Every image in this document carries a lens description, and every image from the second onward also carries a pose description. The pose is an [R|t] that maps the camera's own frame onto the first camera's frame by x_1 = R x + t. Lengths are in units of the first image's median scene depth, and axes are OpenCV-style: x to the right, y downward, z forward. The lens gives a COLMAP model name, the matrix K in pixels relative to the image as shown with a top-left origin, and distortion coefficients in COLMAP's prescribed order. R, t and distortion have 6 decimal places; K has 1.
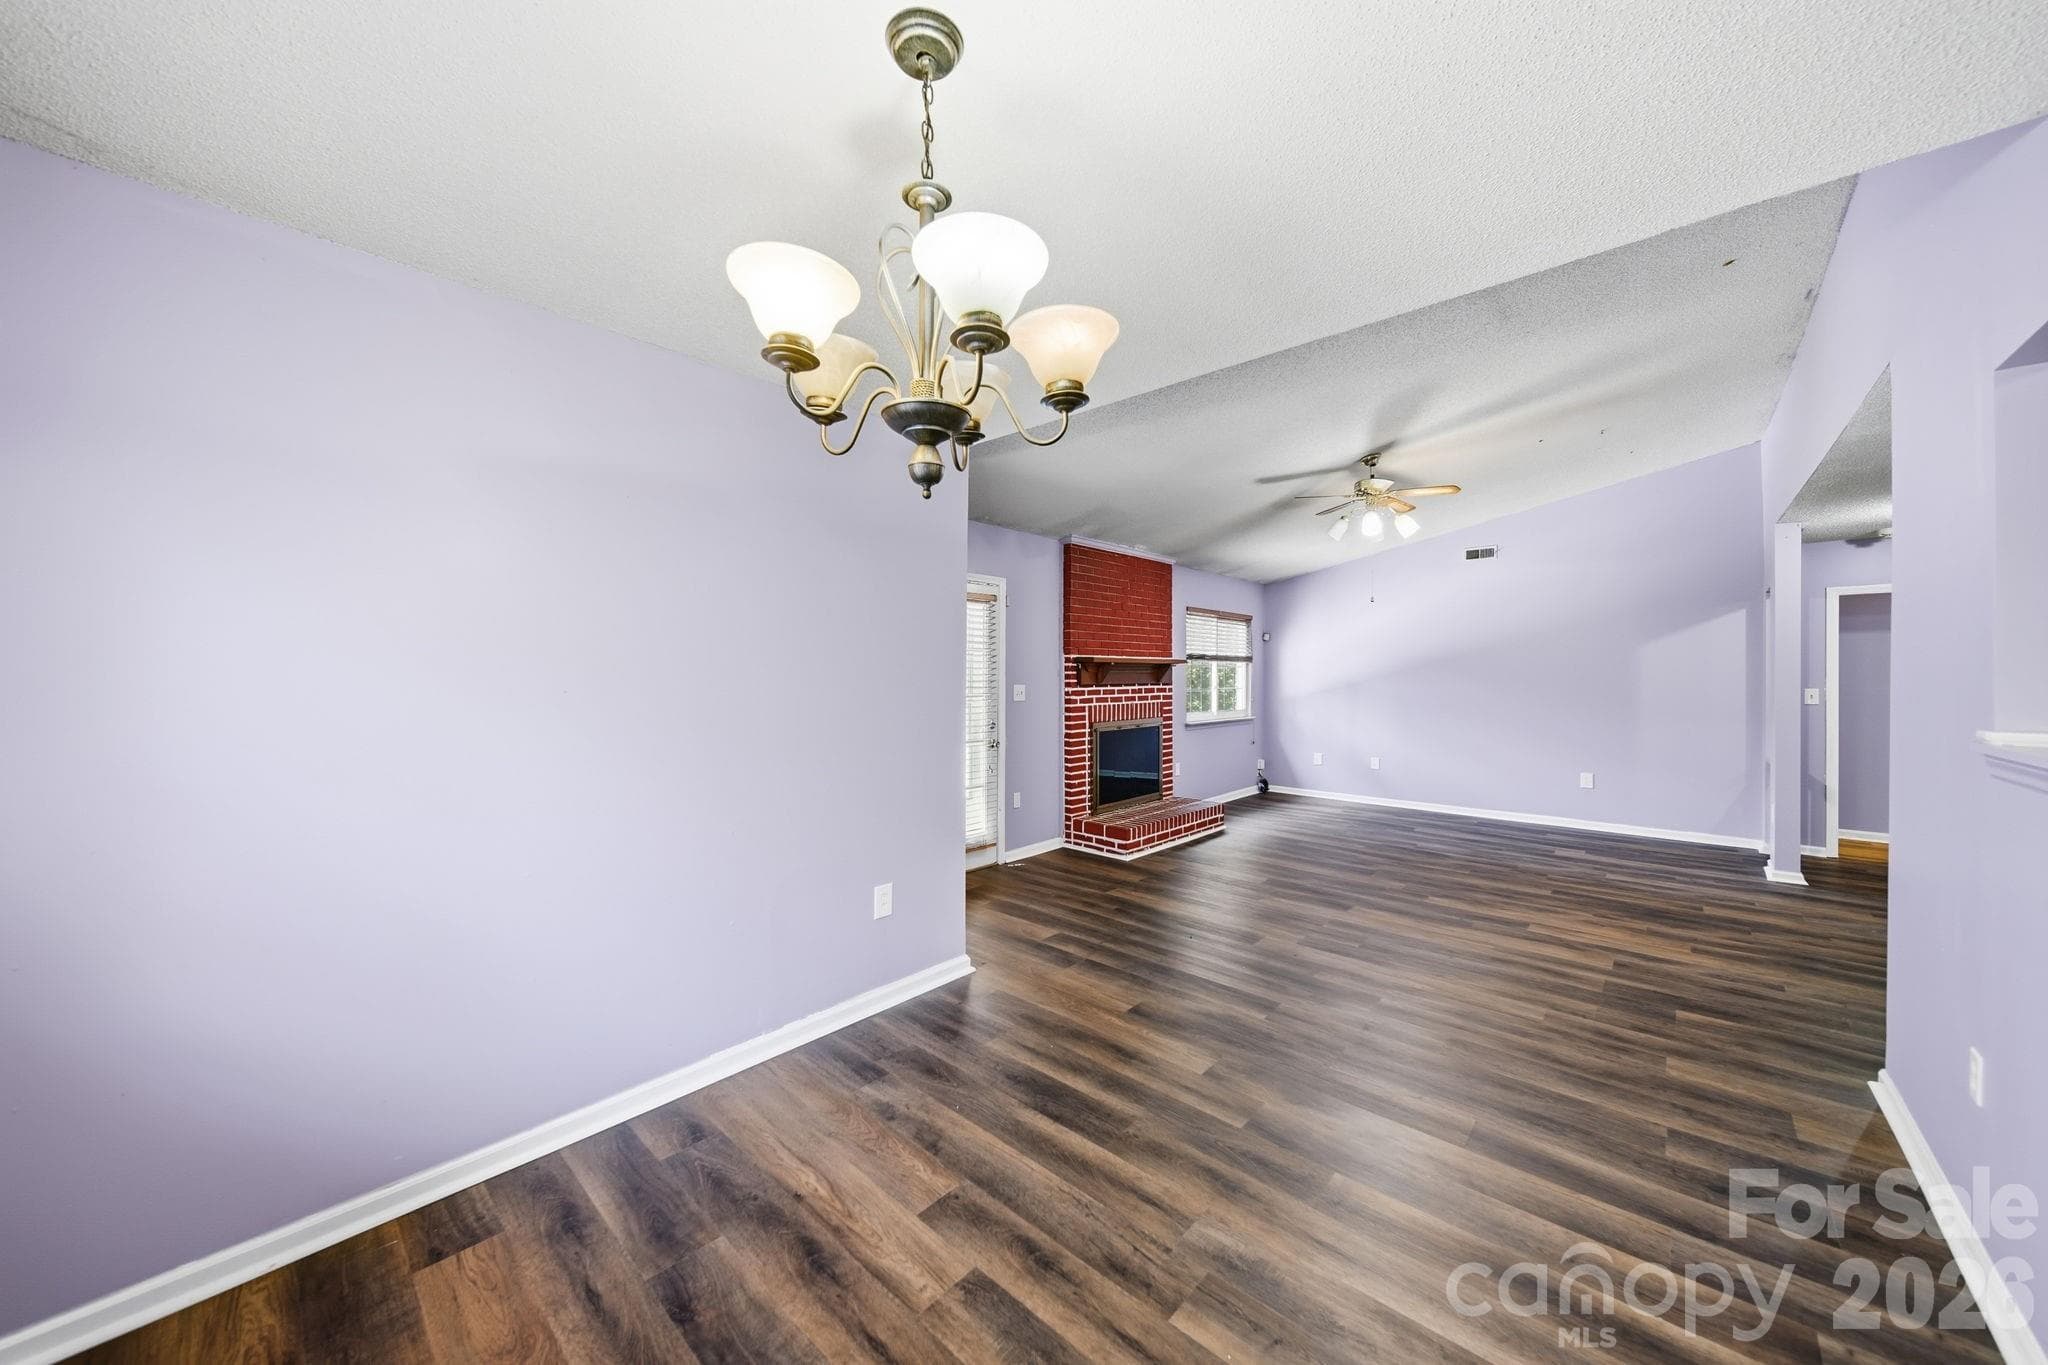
lens RADIAL K [[720.4, 0, 1028.2], [0, 720.4, 678.4], [0, 0, 1]] dist [-0.000313, -0.000439]
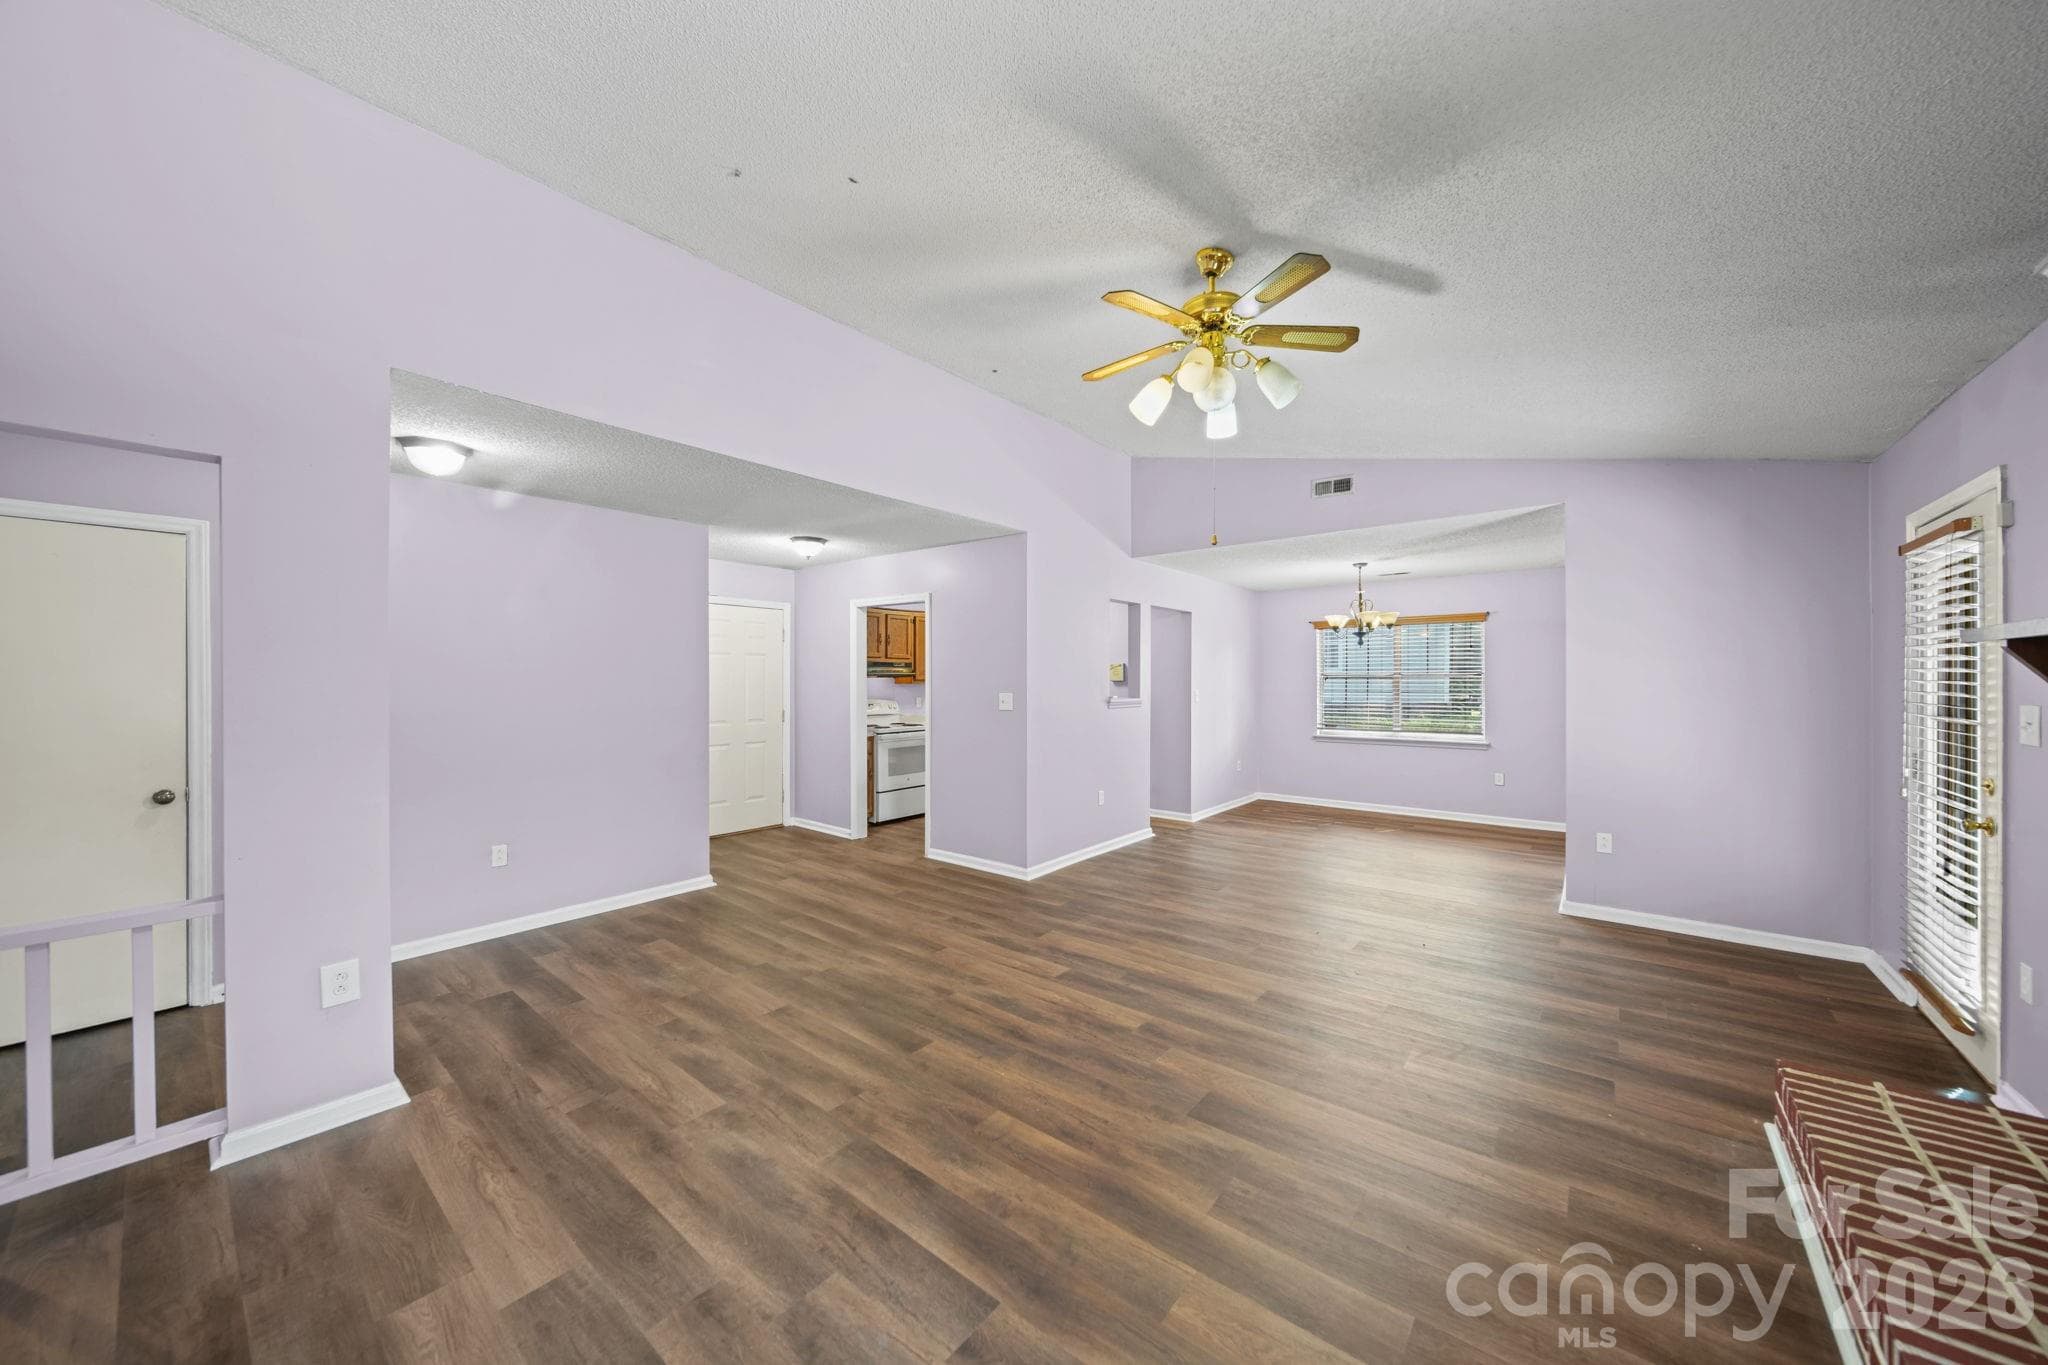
lens RADIAL K [[706.4, 0, 1015.1], [0, 706.4, 680.0], [0, 0, 1]] dist [-0.000796, -0.000147]
pose [[-0.999381, 0.001537, -0.035141, 0.532066], [0.001498, 0.999998, 0.001126, -0.007303], [0.035142, 0.001072, -0.999382, 1.261650]]
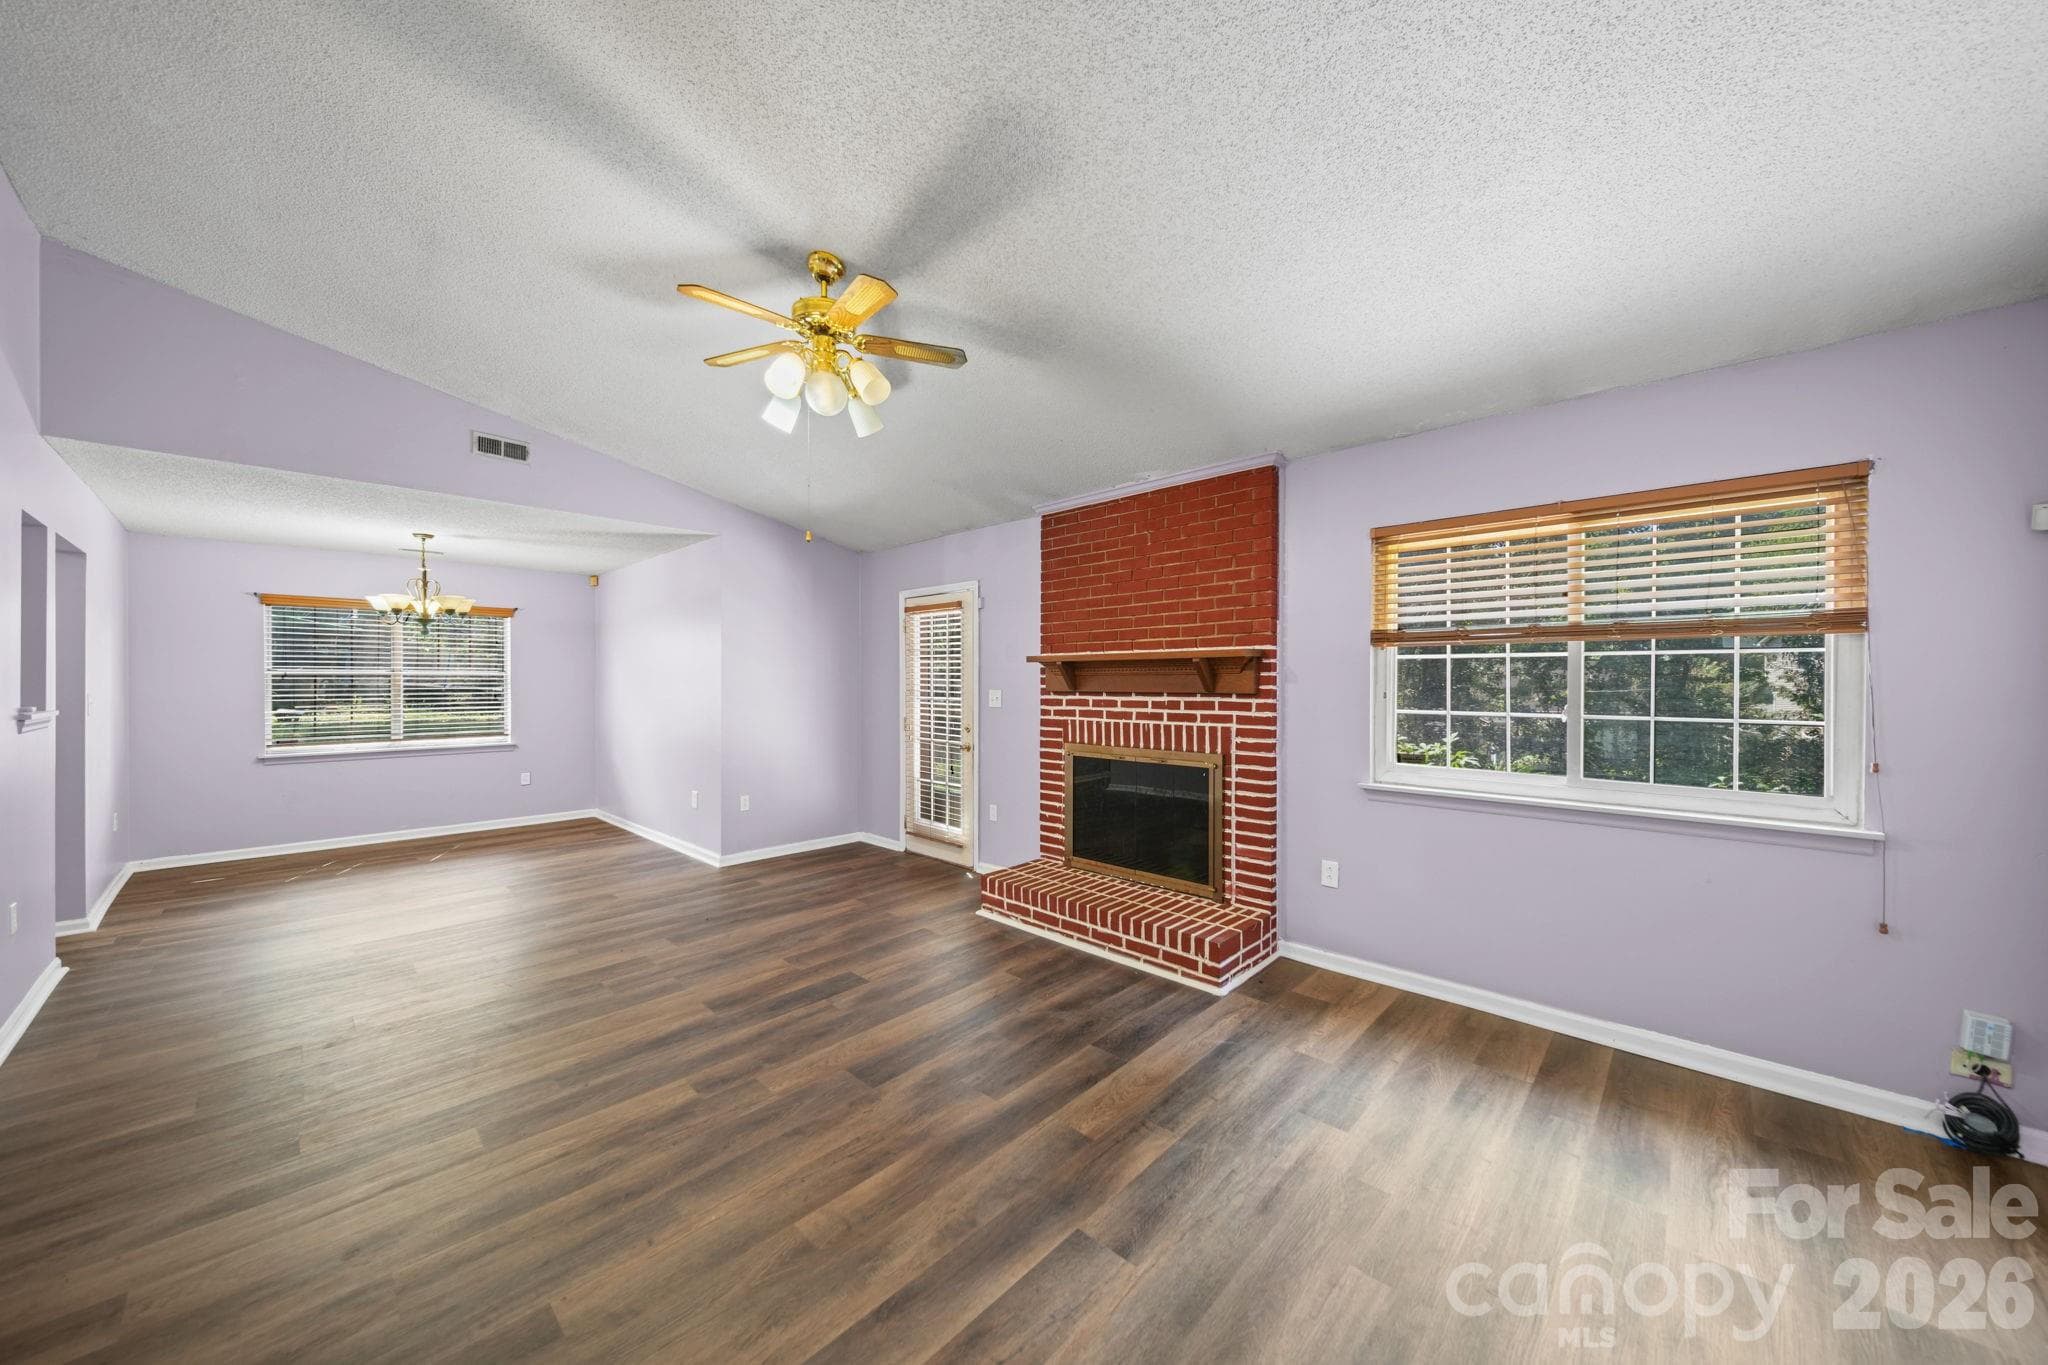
lens RADIAL K [[720.4, 0, 1028.2], [0, 720.4, 678.4], [0, 0, 1]] dist [-0.000313, -0.000439]
pose [[-0.031508, -0.001343, -0.999503, 0.840242], [-0.001984, 0.999997, -0.001281, -0.004499], [0.999502, 0.001943, -0.031511, 0.978465]]
